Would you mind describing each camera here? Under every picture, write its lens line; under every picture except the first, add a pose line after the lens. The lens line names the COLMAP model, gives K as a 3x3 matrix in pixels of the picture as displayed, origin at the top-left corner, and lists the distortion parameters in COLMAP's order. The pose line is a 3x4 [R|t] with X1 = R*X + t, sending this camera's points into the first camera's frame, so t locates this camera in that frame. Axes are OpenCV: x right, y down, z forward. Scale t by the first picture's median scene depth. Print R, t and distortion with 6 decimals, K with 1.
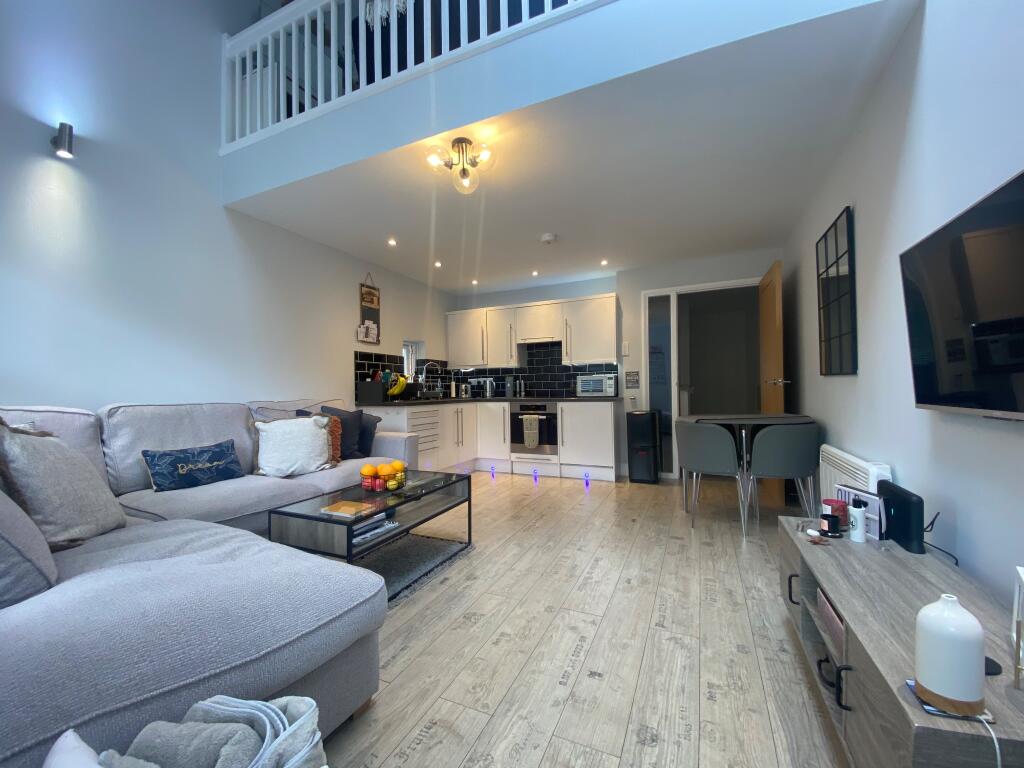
lens RADIAL K [[408.4, 0, 512.0], [0, 408.4, 384.0], [0, 0, 1]] dist [-0.000565, 0.000050]
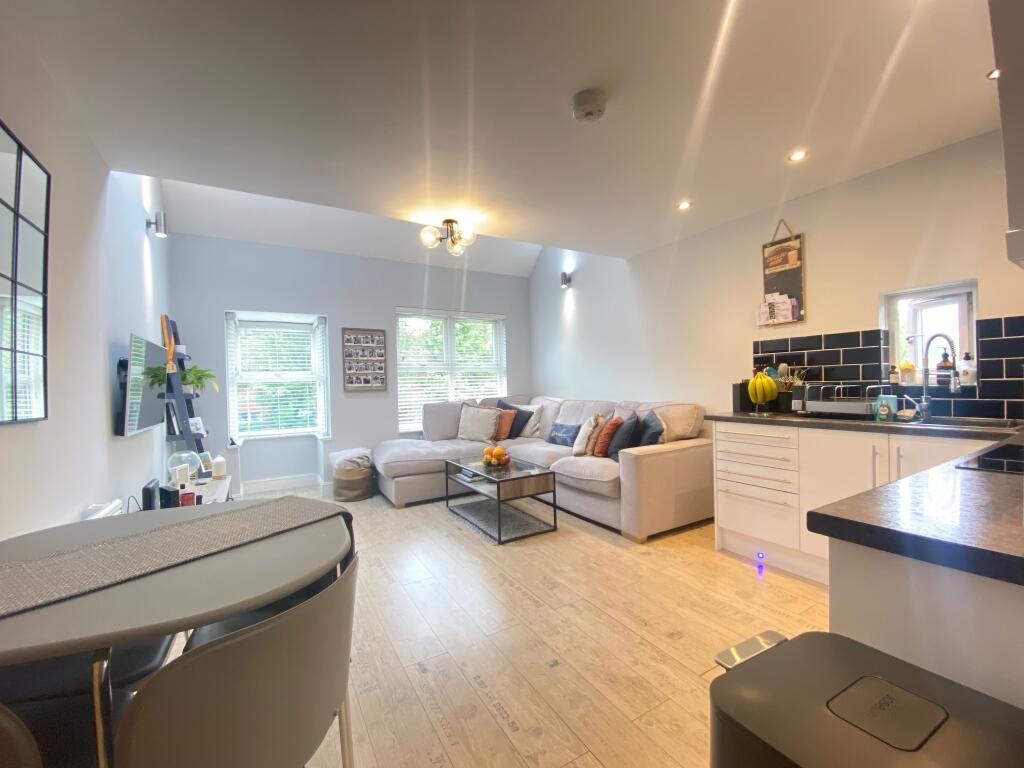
lens RADIAL K [[413.9, 0, 512.0], [0, 413.9, 384.0], [0, 0, 1]] dist [0.018852, -0.020926]
pose [[-0.581747, 0.014160, -0.813246, 0.412001], [0.032628, 0.999450, -0.005938, -0.010774], [0.812715, -0.029989, -0.581889, 0.901685]]
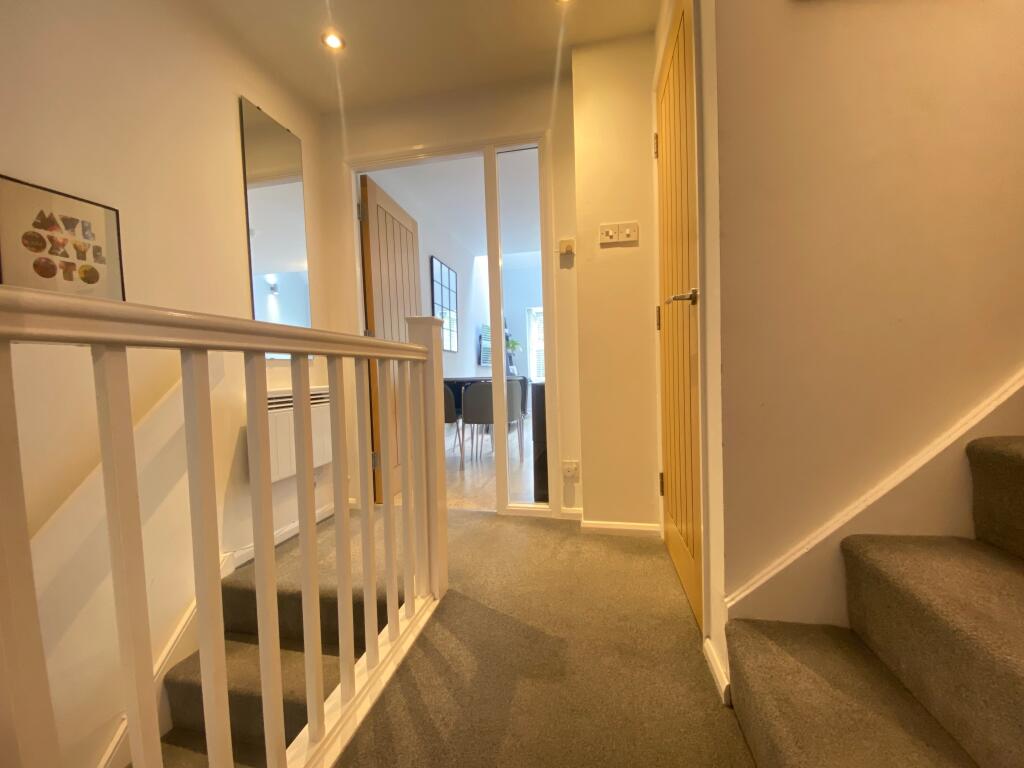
lens RADIAL K [[408.4, 0, 512.0], [0, 408.4, 384.0], [0, 0, 1]] dist [-0.000565, 0.000050]
pose [[-0.975955, 0.032740, -0.215500, 0.446658], [0.027427, 0.999243, 0.027602, 0.043176], [0.216241, 0.021027, -0.976114, 1.344862]]
